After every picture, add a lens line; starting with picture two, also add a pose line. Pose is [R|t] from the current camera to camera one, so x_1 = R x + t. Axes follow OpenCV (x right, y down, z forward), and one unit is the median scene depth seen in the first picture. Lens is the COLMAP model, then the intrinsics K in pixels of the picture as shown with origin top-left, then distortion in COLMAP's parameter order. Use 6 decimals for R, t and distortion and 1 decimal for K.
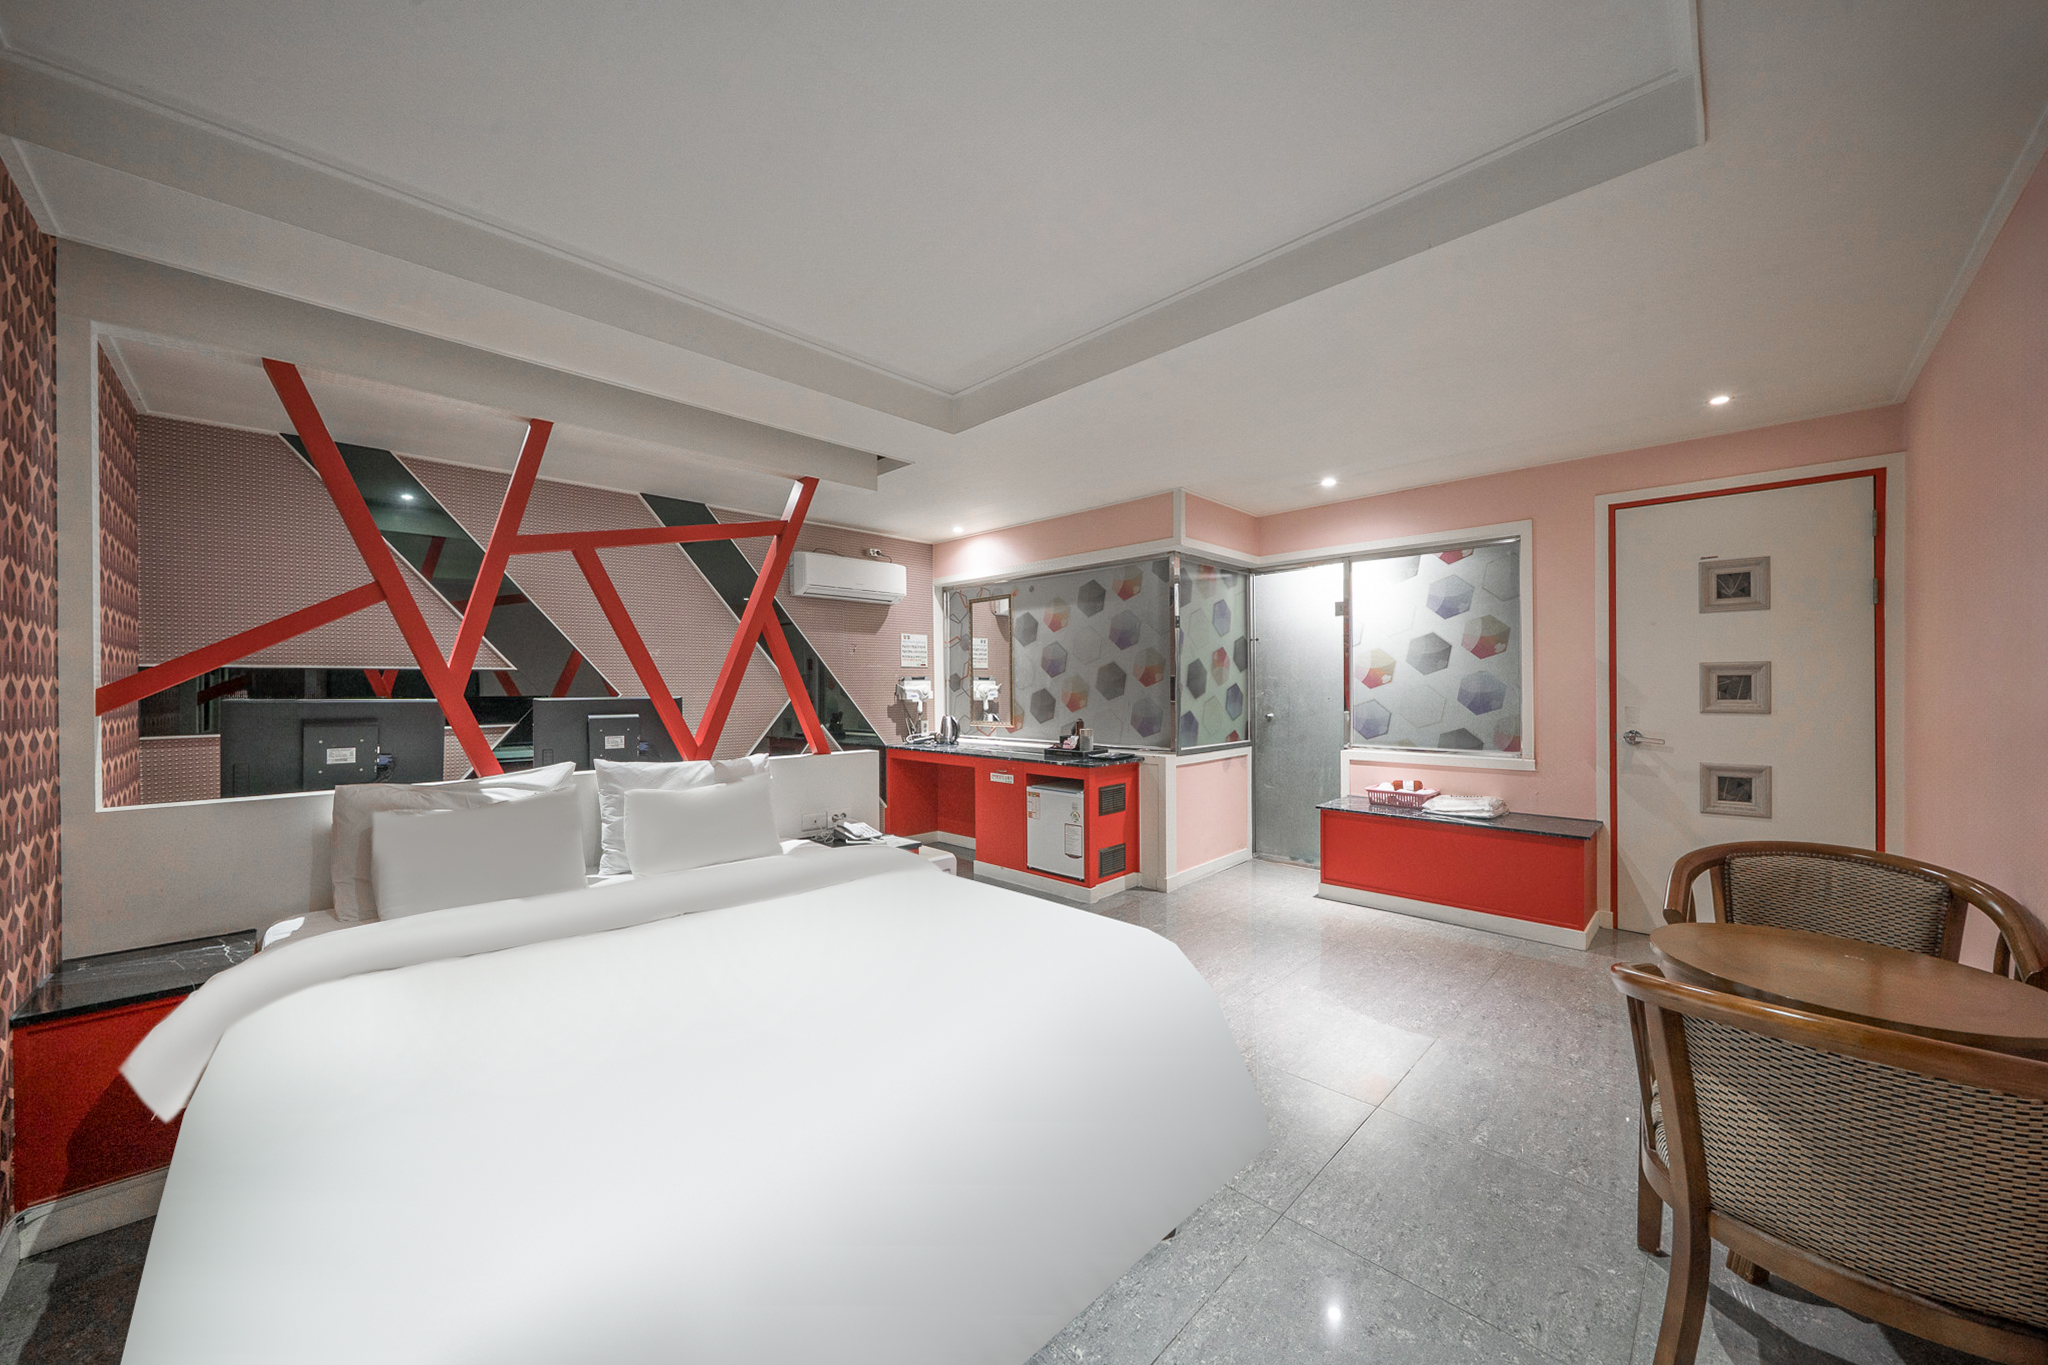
lens RADIAL K [[737.1, 0, 1022.5], [0, 737.1, 682.5], [0, 0, 1]] dist [-0.005059, -0.000467]
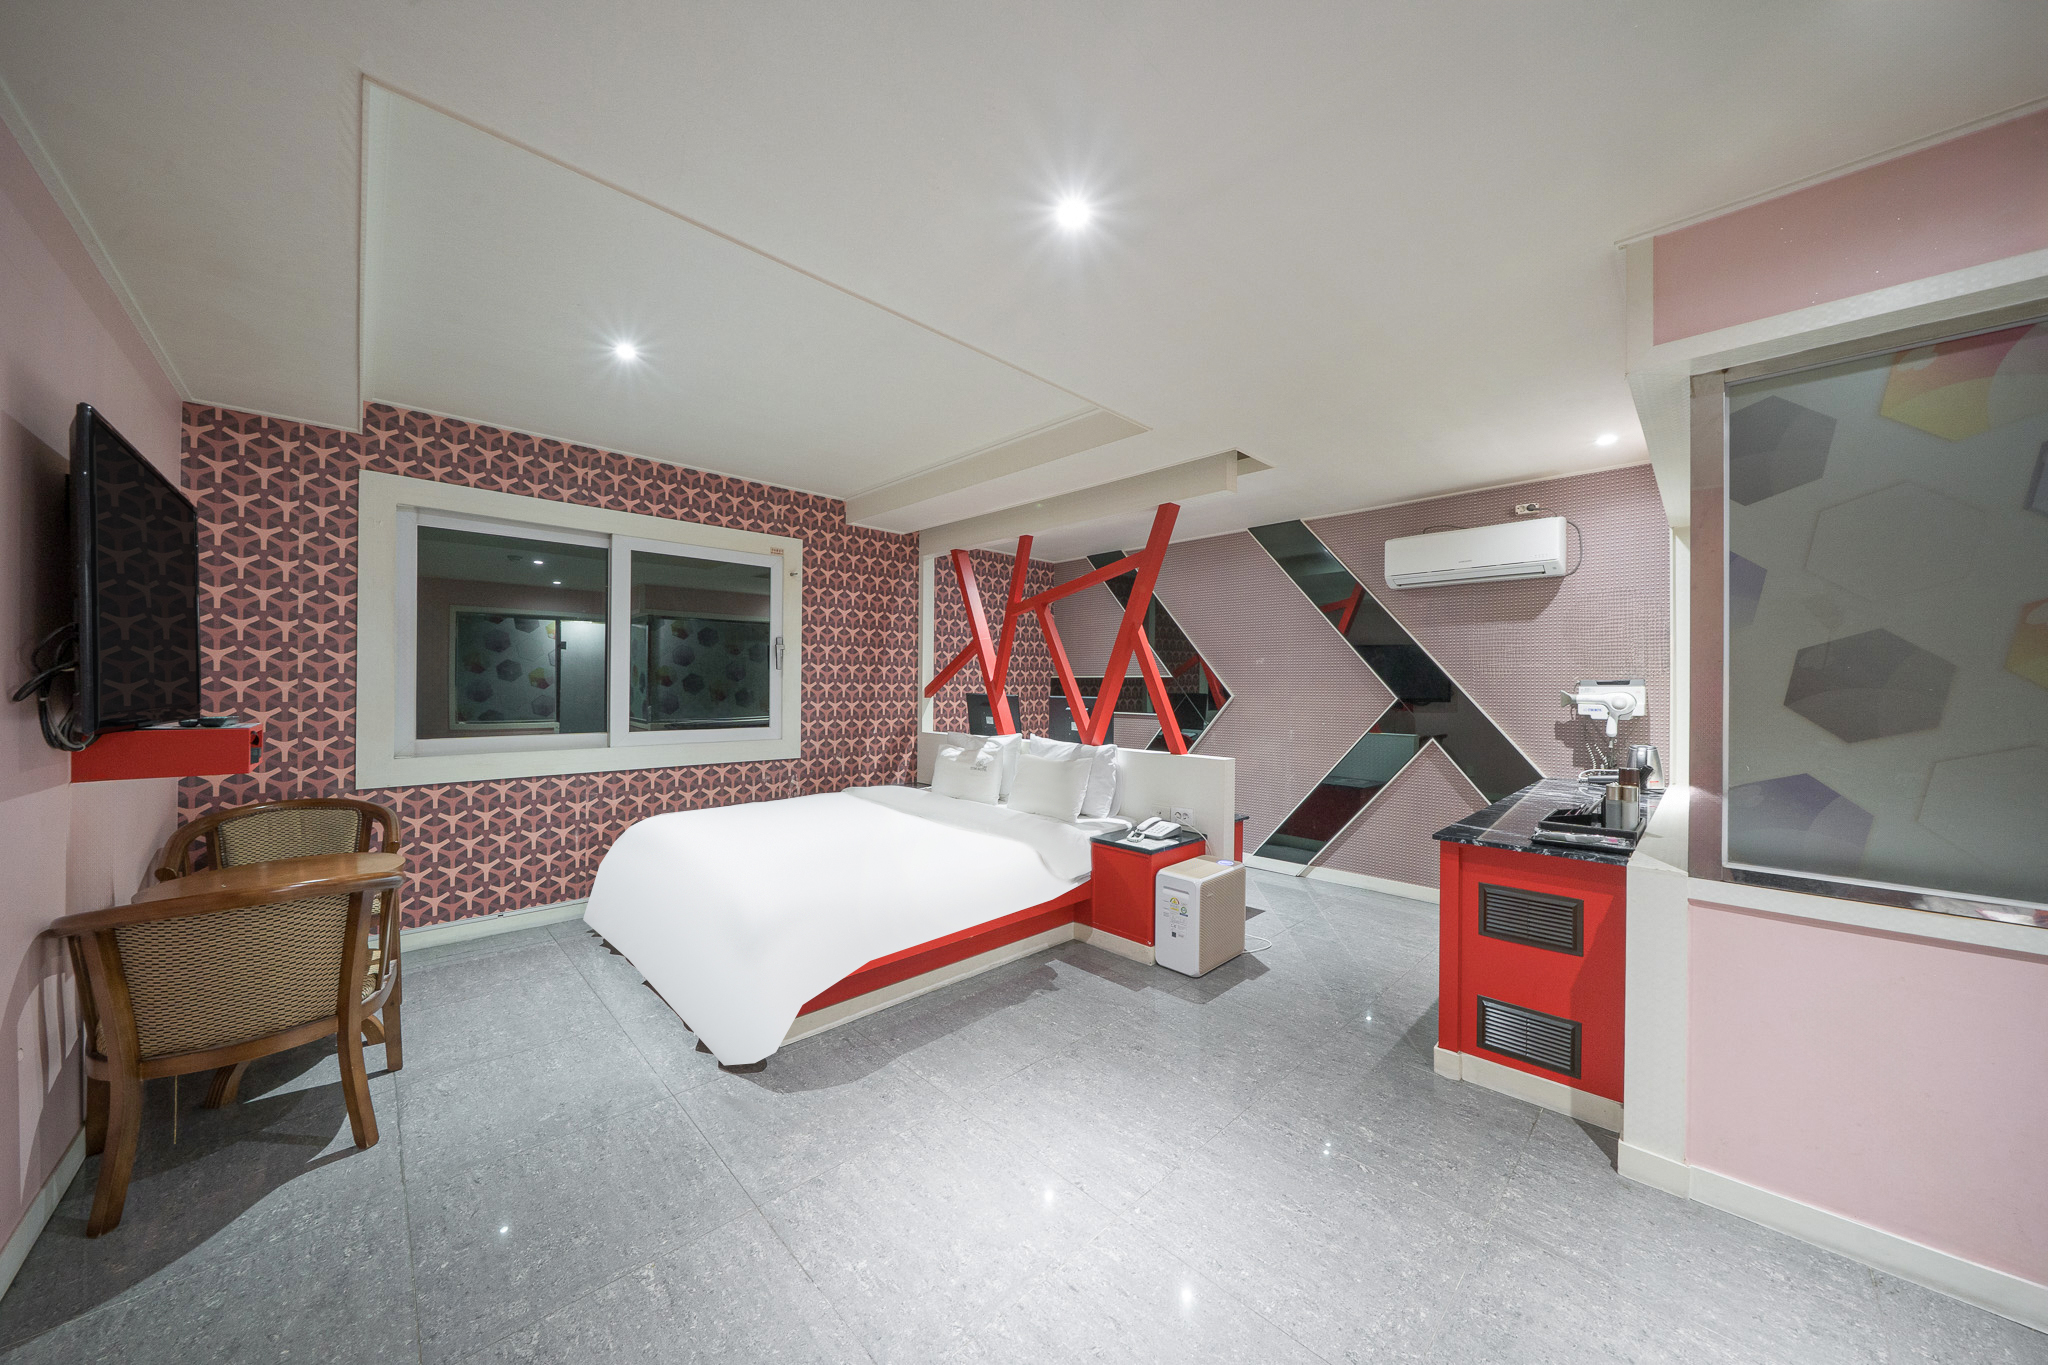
lens RADIAL K [[700.1, 0, 1022.7], [0, 700.1, 682.4], [0, 0, 1]] dist [-0.002243, -0.000031]
pose [[-0.032845, 0.002950, -0.999456, 0.524302], [-0.002239, 0.999993, 0.003026, -0.007410], [0.999458, 0.002337, -0.032838, 0.552713]]
